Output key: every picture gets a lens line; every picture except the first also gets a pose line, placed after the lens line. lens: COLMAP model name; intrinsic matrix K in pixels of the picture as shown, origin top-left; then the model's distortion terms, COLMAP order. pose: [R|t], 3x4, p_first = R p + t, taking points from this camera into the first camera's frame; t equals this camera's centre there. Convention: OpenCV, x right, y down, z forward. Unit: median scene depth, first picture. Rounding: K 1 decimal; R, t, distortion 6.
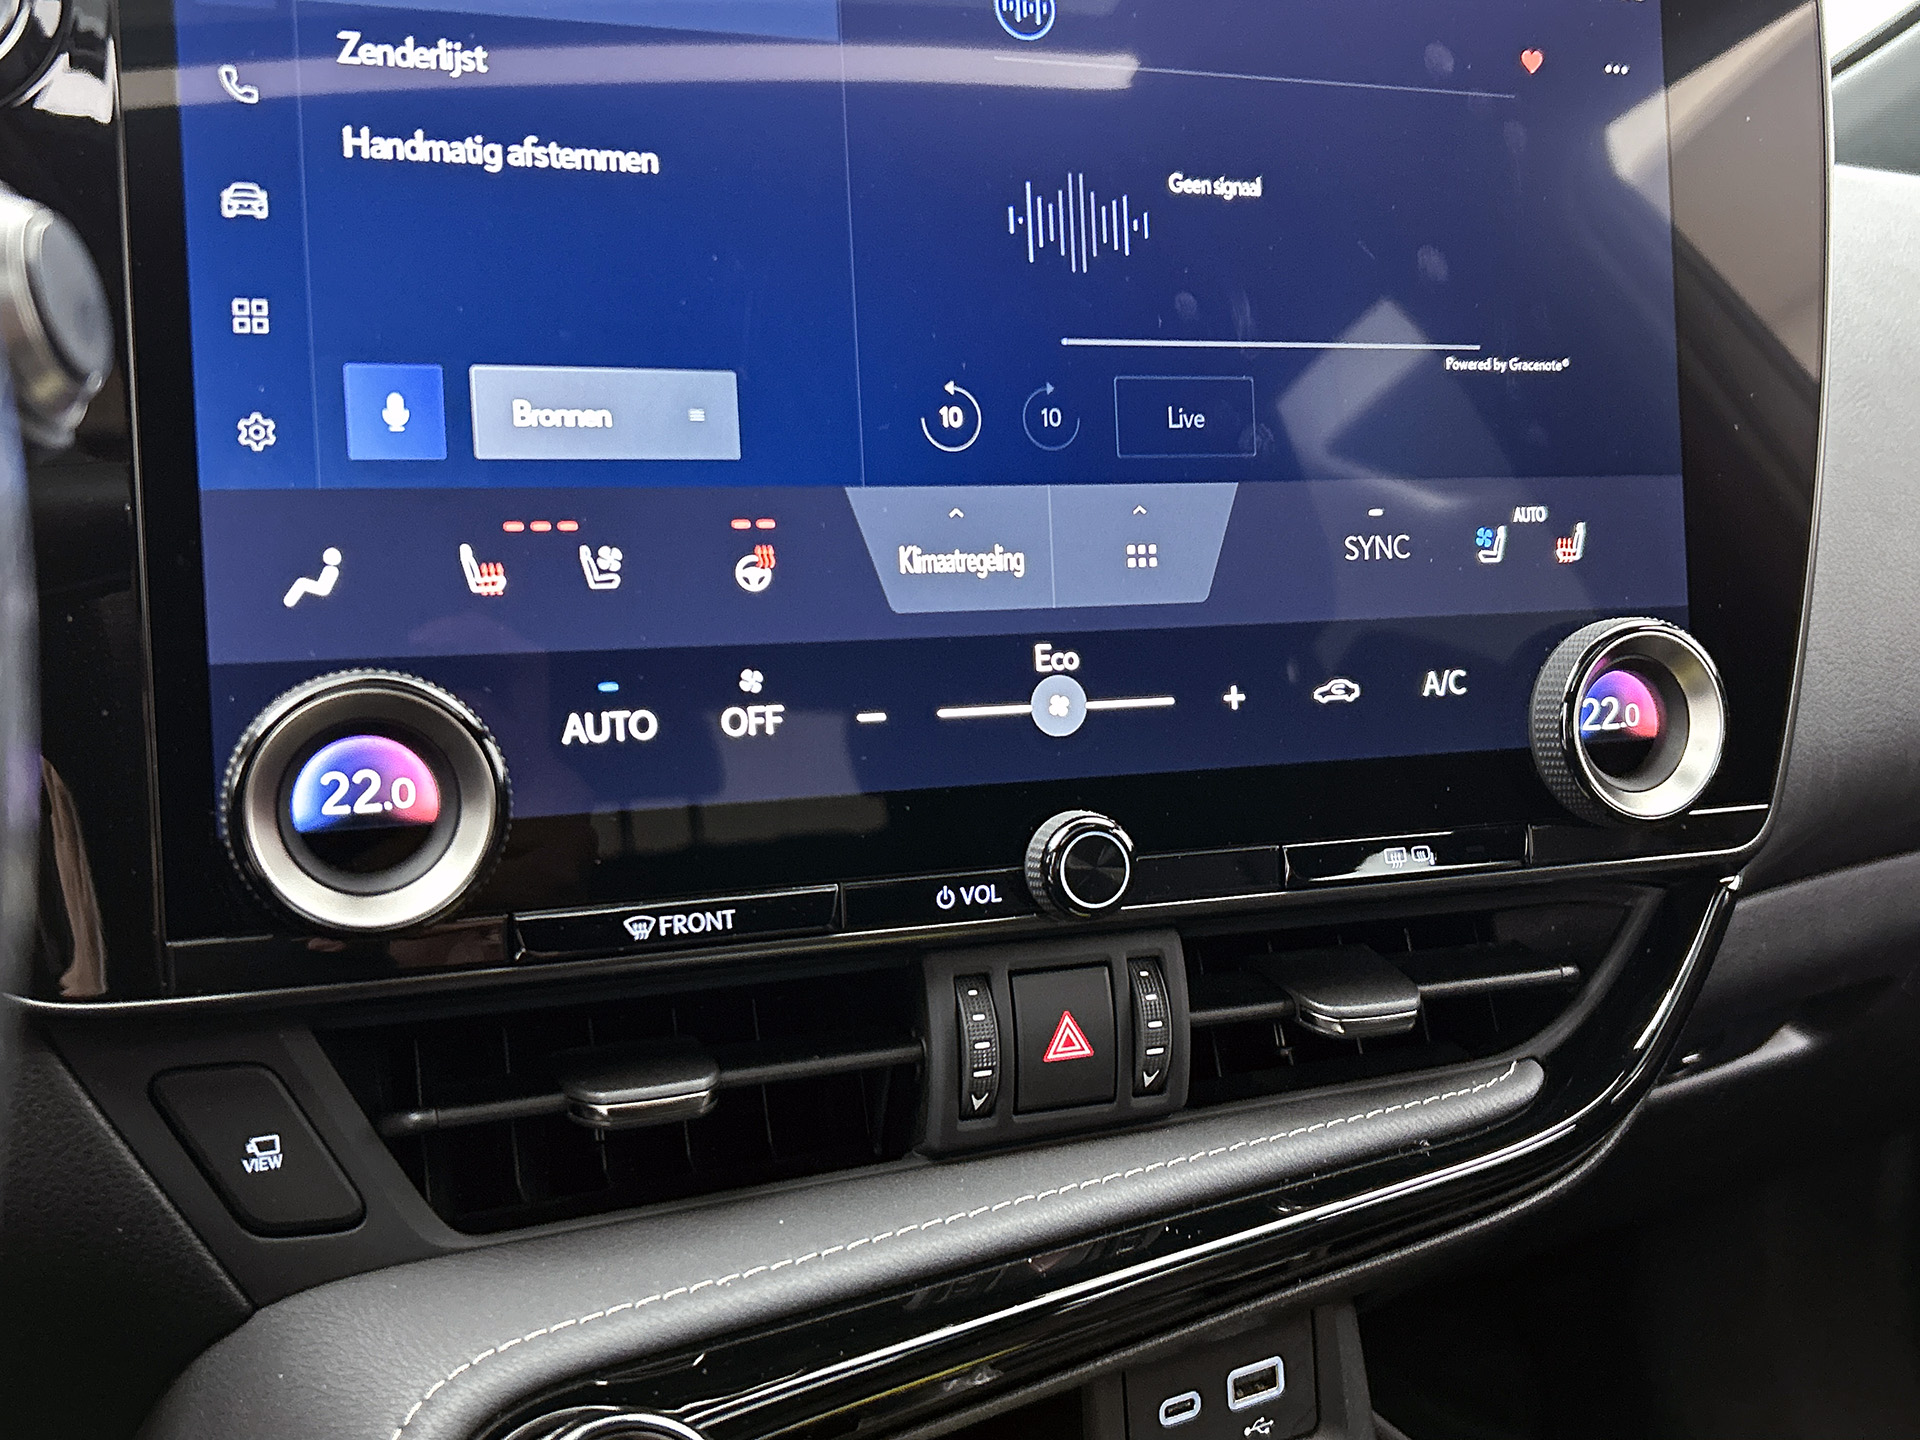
lens RADIAL K [[1962.5, 0, 956.5], [0, 1962.5, 709.0], [0, 0, 1]] dist [0.063725, 0.000000]
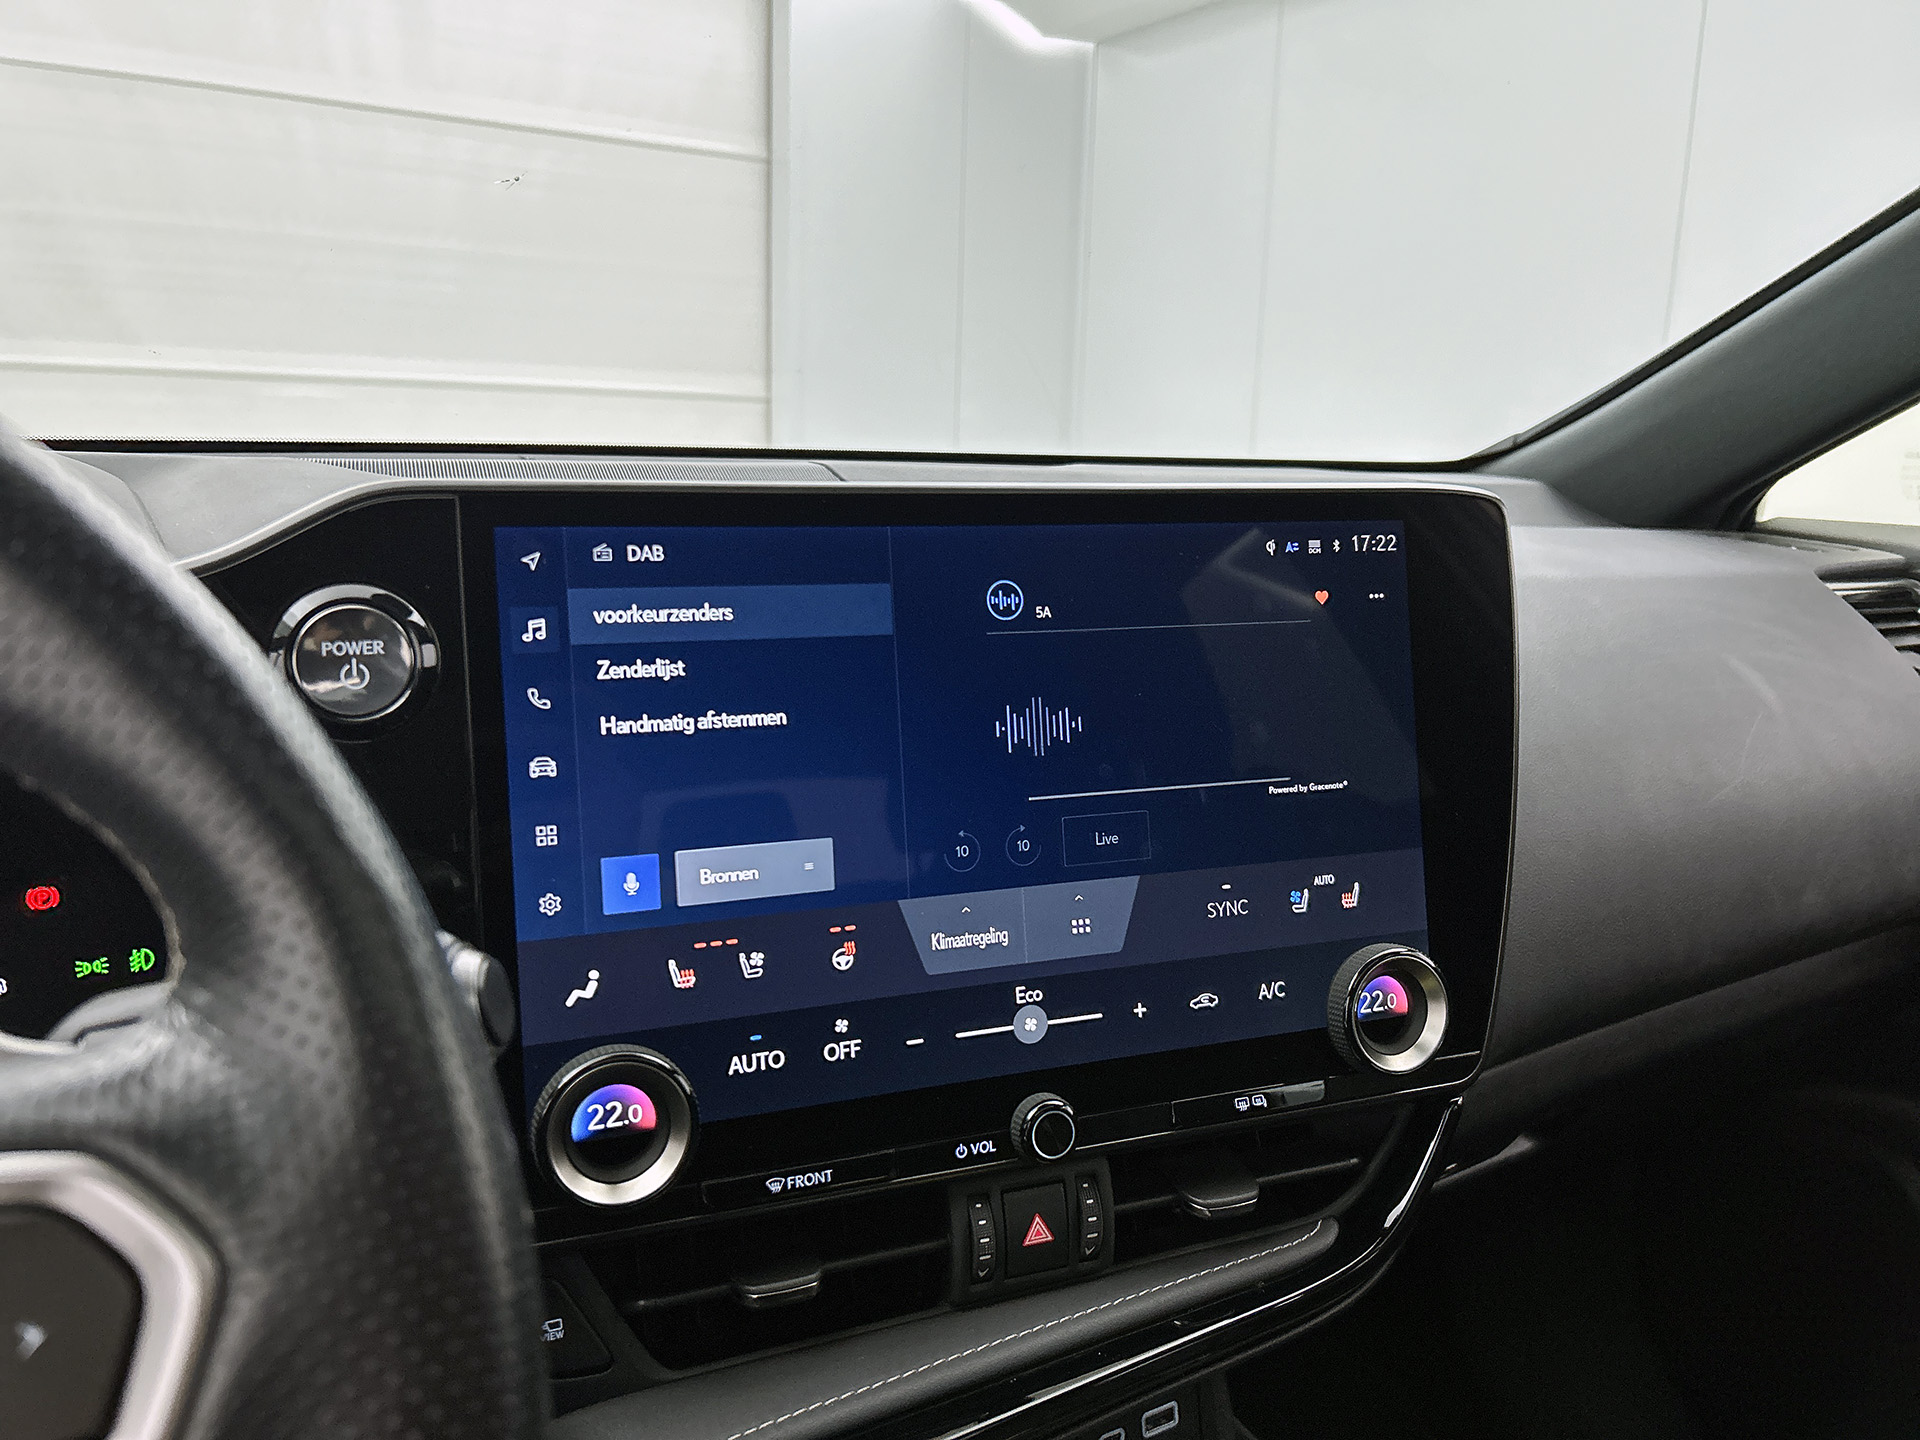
lens RADIAL K [[1457.7, 0, 958.4], [0, 1457.7, 712.1], [0, 0, 1]] dist [0.038197, -0.049927]
pose [[0.999950, -0.008056, -0.005876, 0.002082], [0.007955, 0.999825, -0.016919, -0.254556], [0.006012, 0.016872, 0.999840, -0.222324]]
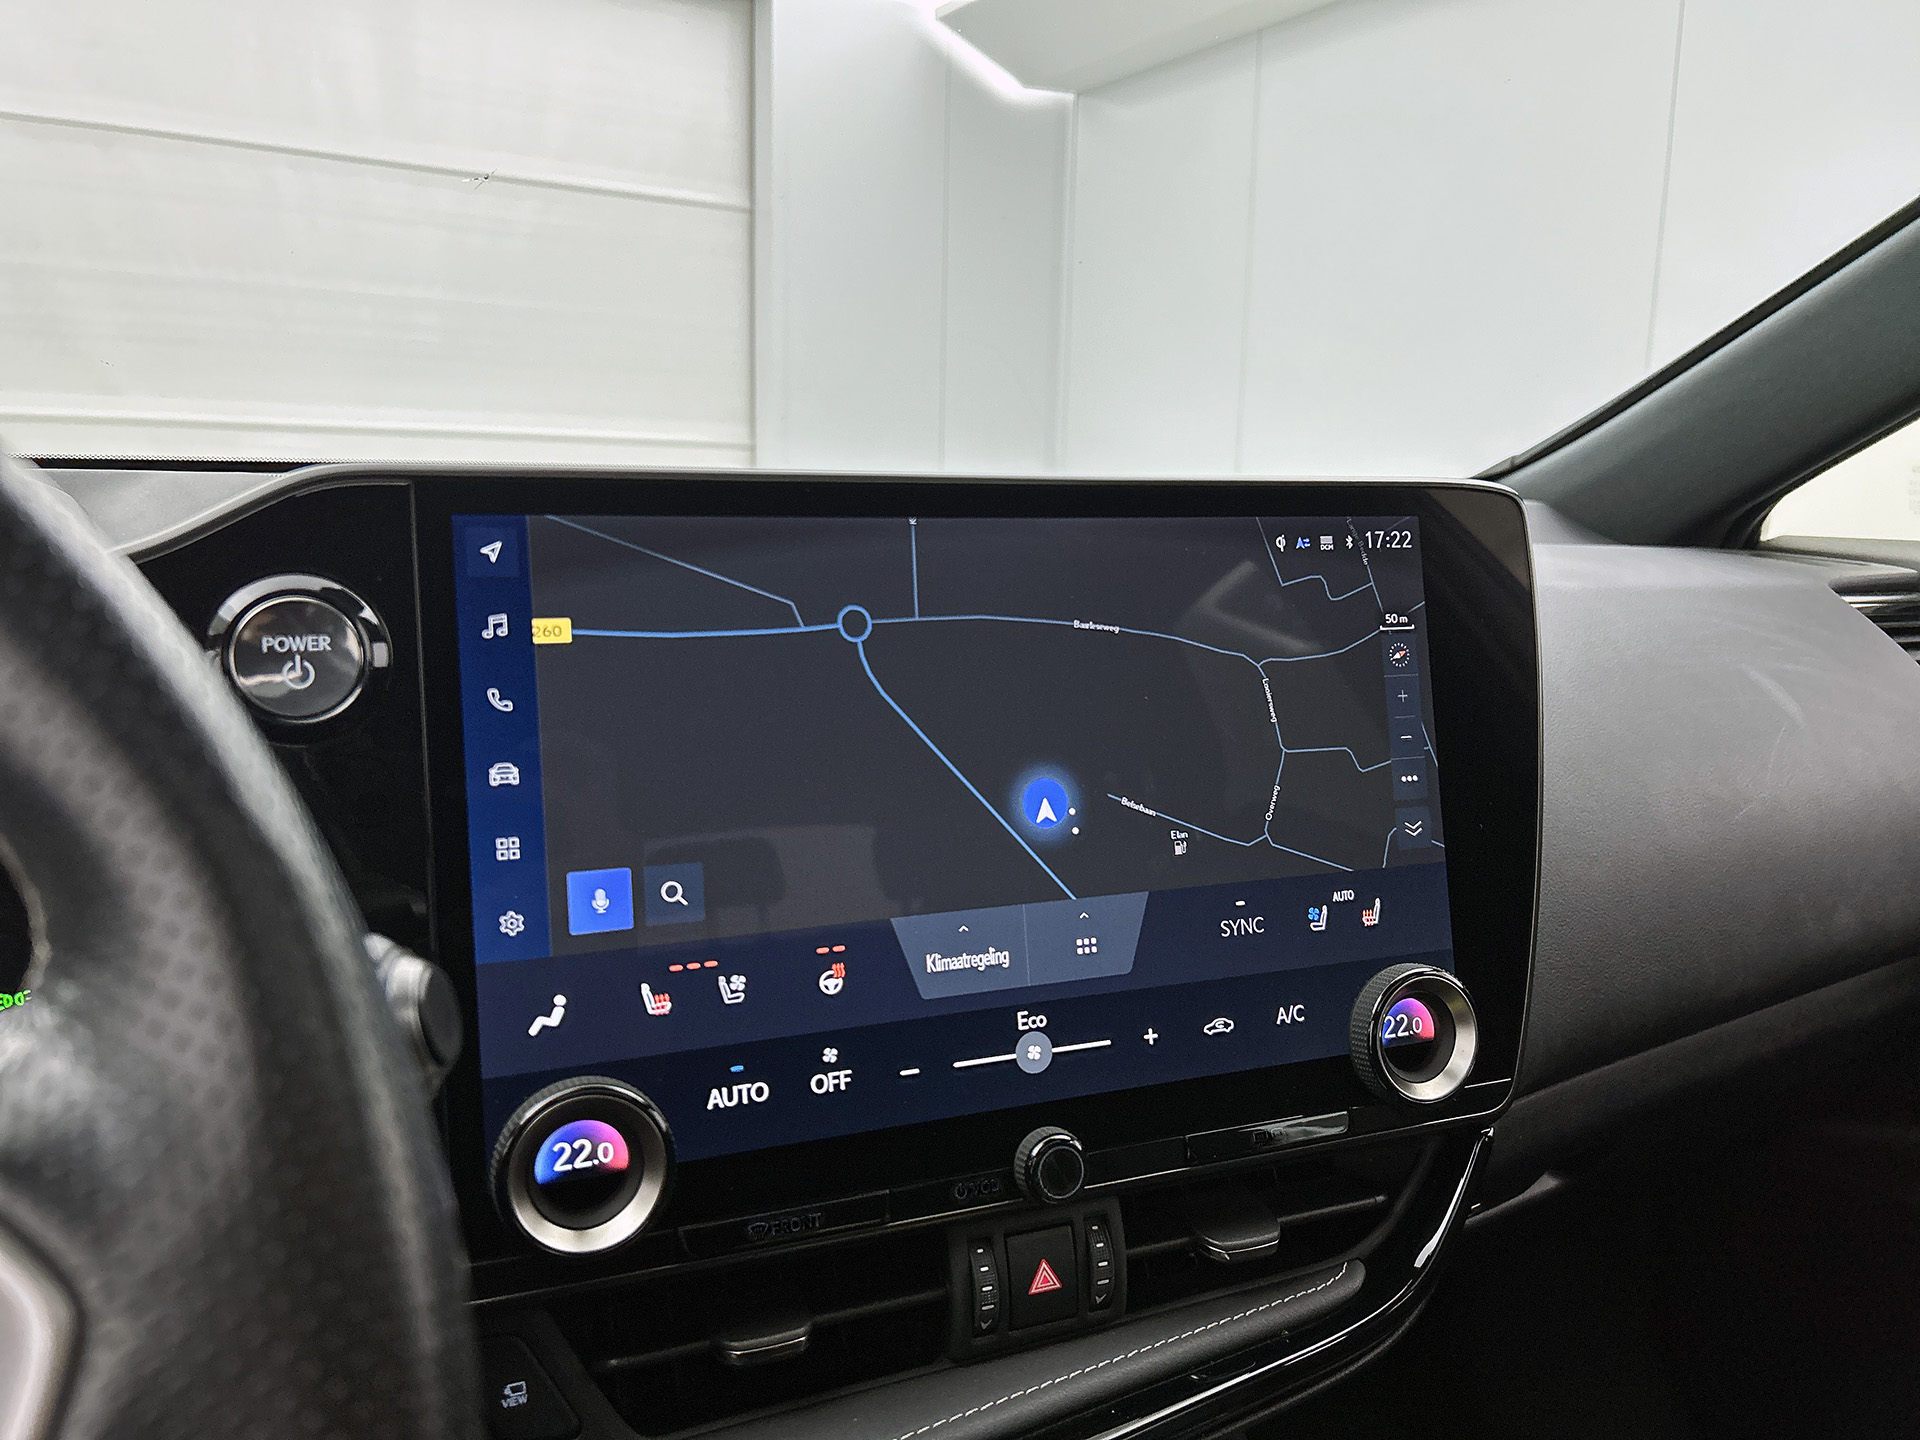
lens RADIAL K [[1457.7, 0, 960.8], [0, 1457.7, 712.9], [0, 0, 1]] dist [0.038197, -0.049927]
pose [[0.999831, -0.017536, 0.005583, -0.005781], [0.017799, 0.998533, -0.051129, -0.218123], [-0.004679, 0.051219, 0.998676, -0.138473]]
